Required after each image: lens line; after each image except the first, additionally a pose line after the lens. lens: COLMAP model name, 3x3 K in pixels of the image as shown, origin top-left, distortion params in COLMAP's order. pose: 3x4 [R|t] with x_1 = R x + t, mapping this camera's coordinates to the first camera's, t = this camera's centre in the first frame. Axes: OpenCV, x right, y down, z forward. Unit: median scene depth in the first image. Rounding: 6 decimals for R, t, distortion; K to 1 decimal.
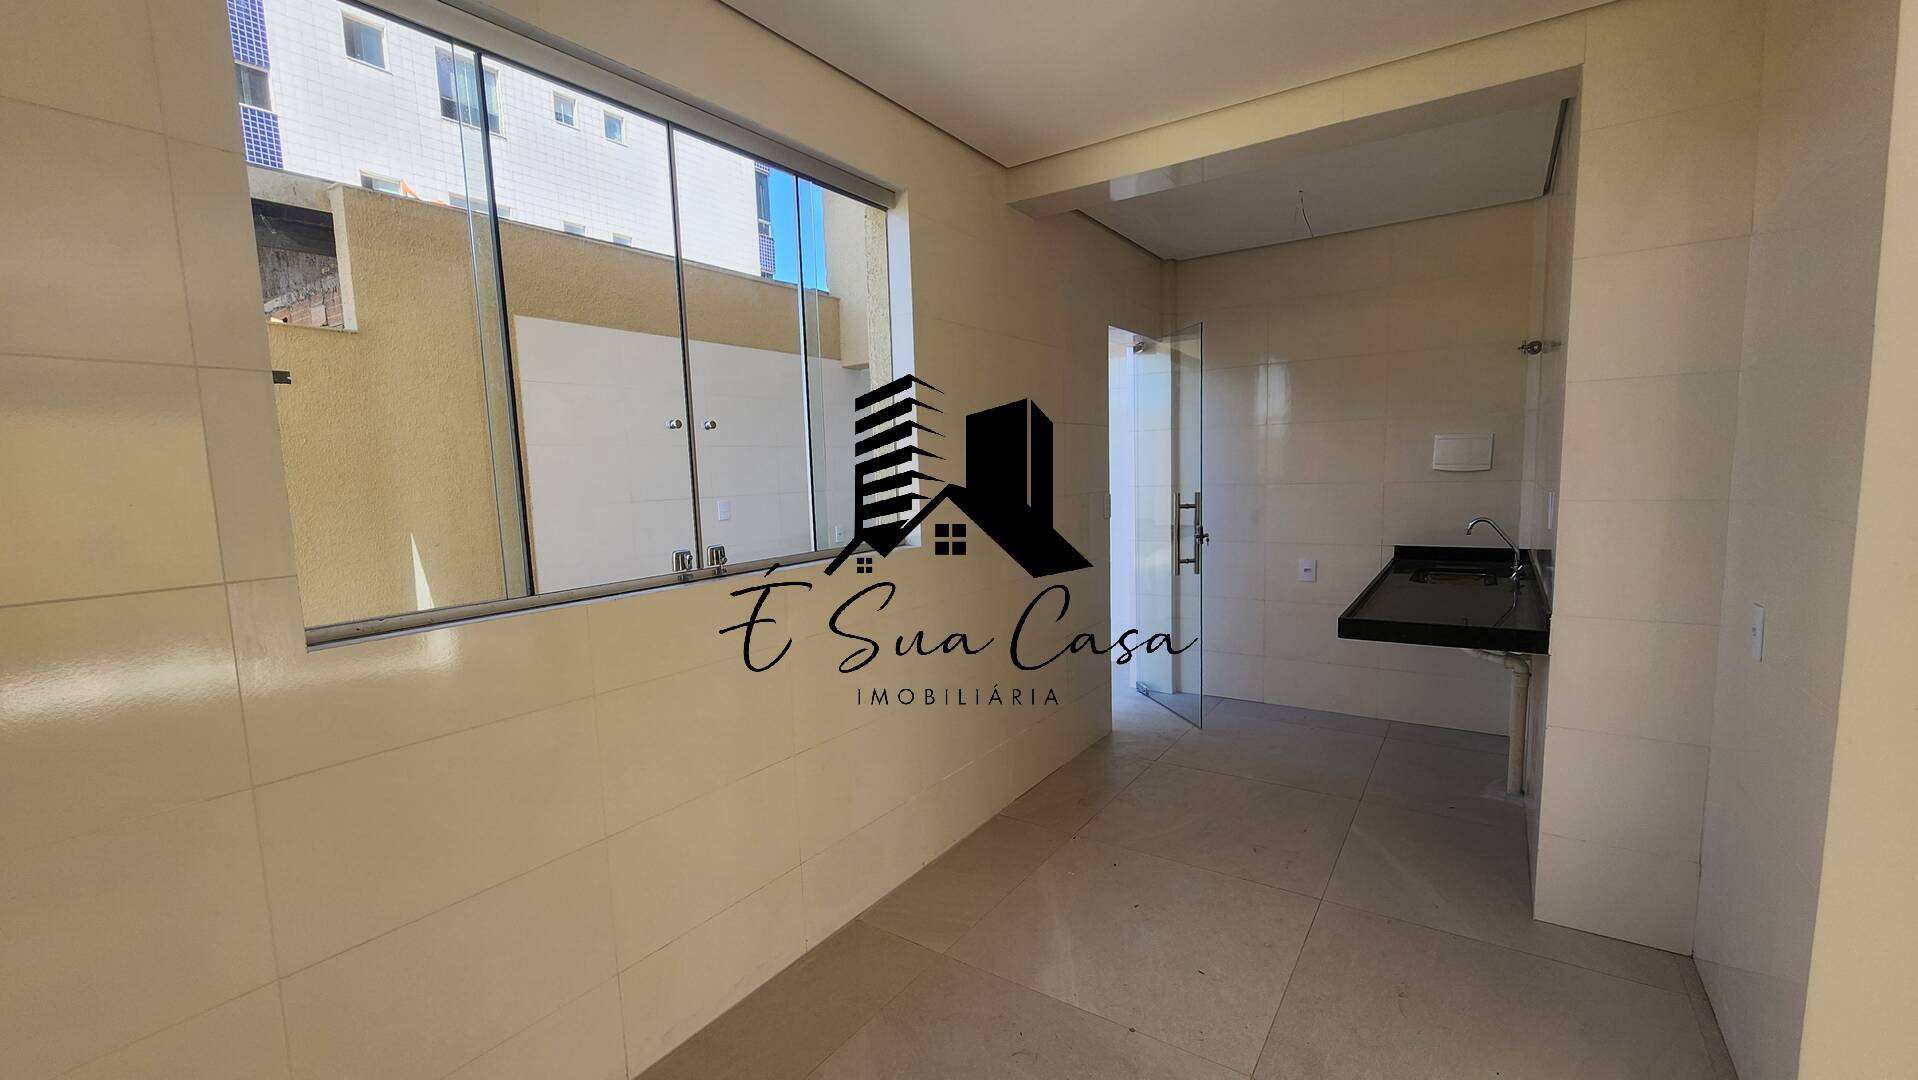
lens RADIAL K [[795.9, 0, 959.4], [0, 795.9, 551.8], [0, 0, 1]] dist [0.001937, -0.000101]
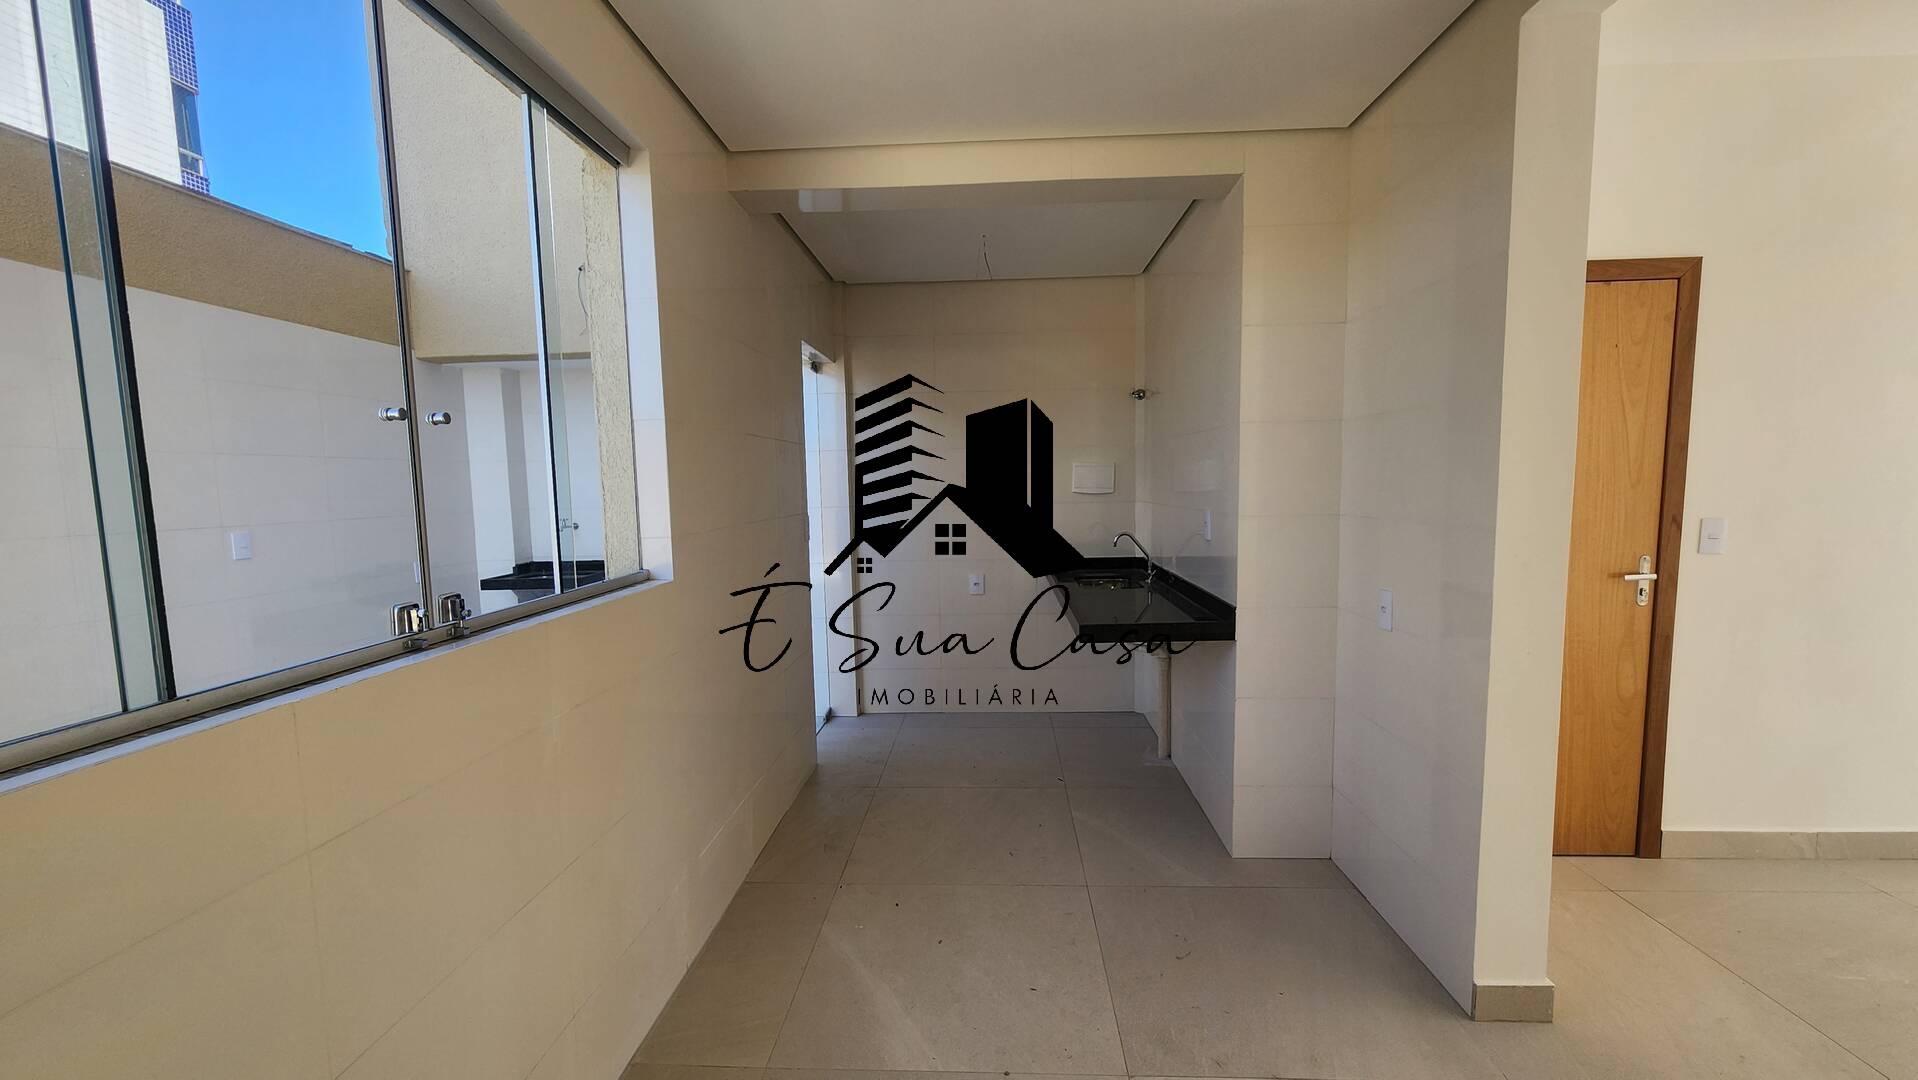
lens RADIAL K [[790.2, 0, 959.6], [0, 790.2, 553.8], [0, 0, 1]] dist [-0.001390, -0.000859]
pose [[0.851747, -0.034677, 0.522805, -0.190073], [0.048383, 0.998750, -0.012580, -0.008007], [-0.521715, 0.036010, 0.852360, 0.123912]]
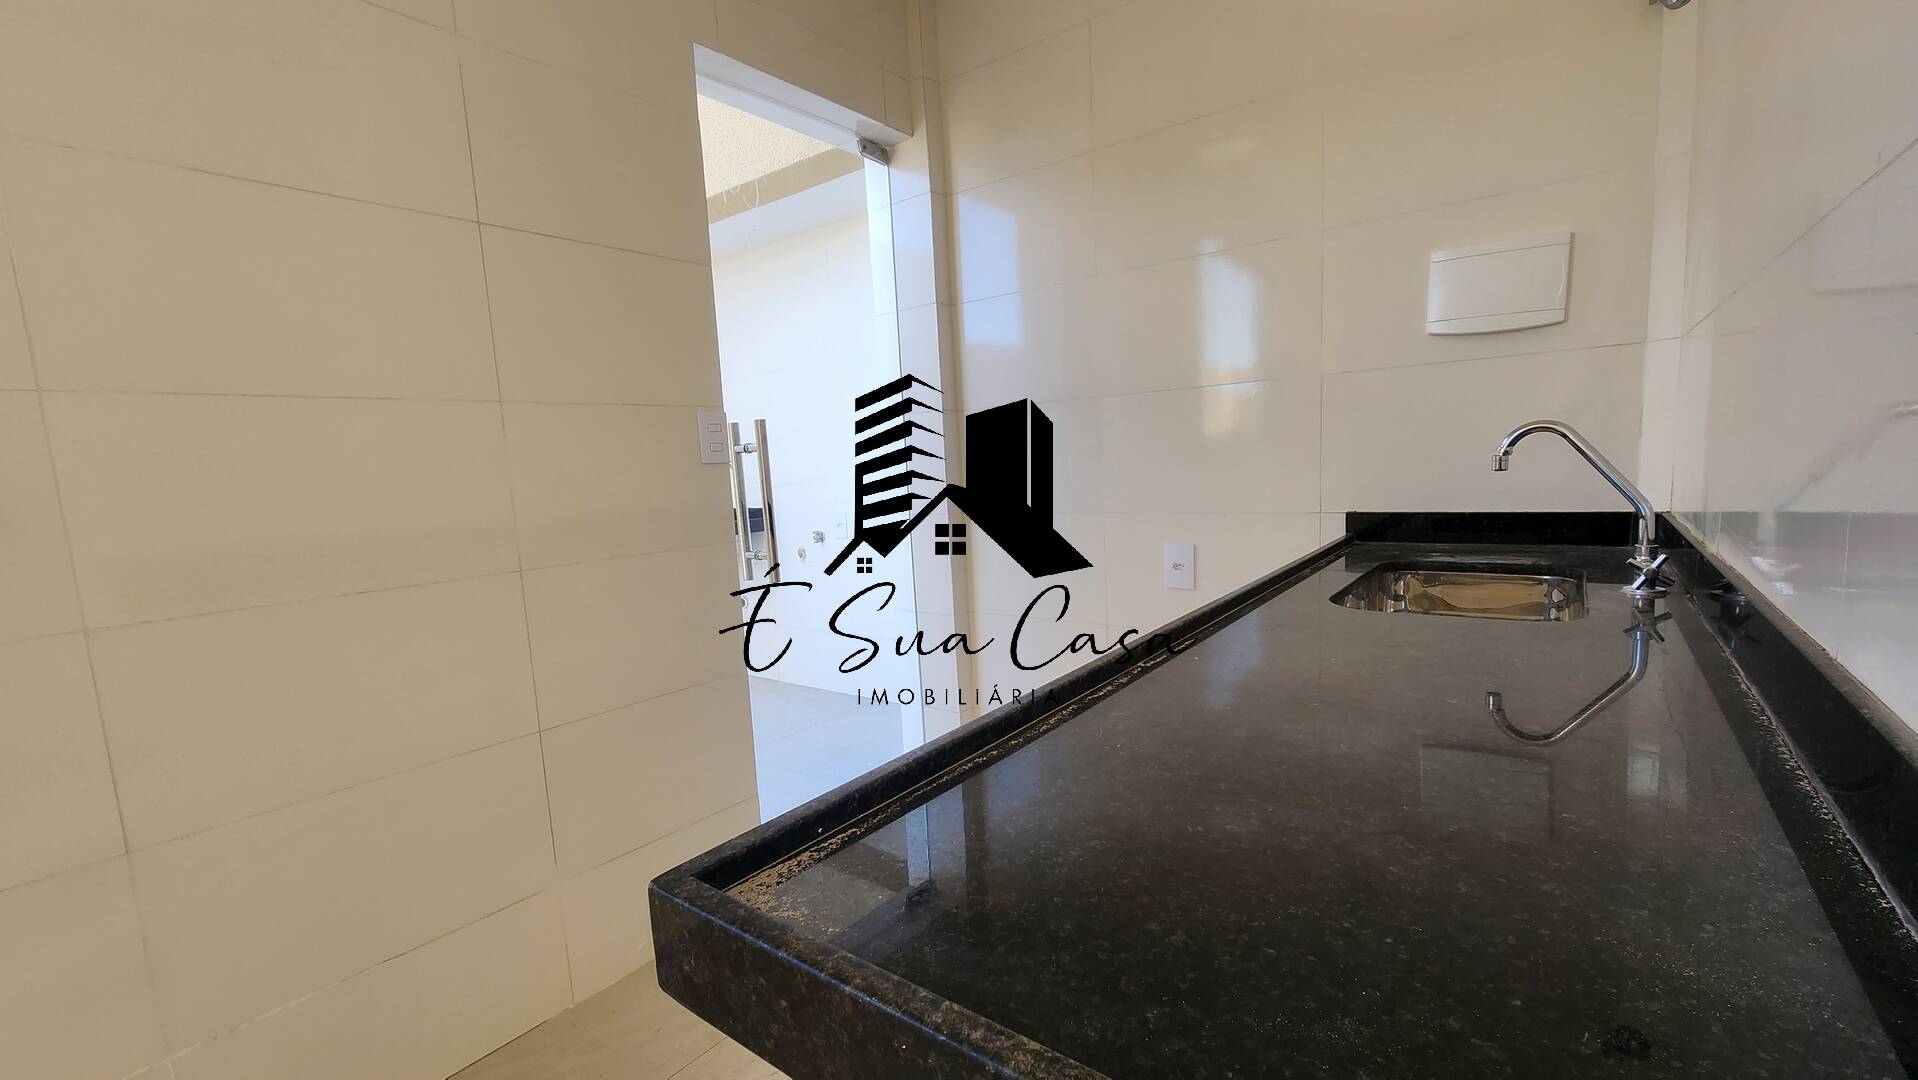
lens RADIAL K [[813.9, 0, 959.0], [0, 813.9, 540.0], [0, 0, 1]] dist [-0.001049, -0.000275]
pose [[0.997274, -0.013766, -0.072490, 0.447517], [0.013724, 0.999905, -0.001071, 0.007910], [0.072498, 0.000073, 0.997369, 0.651680]]
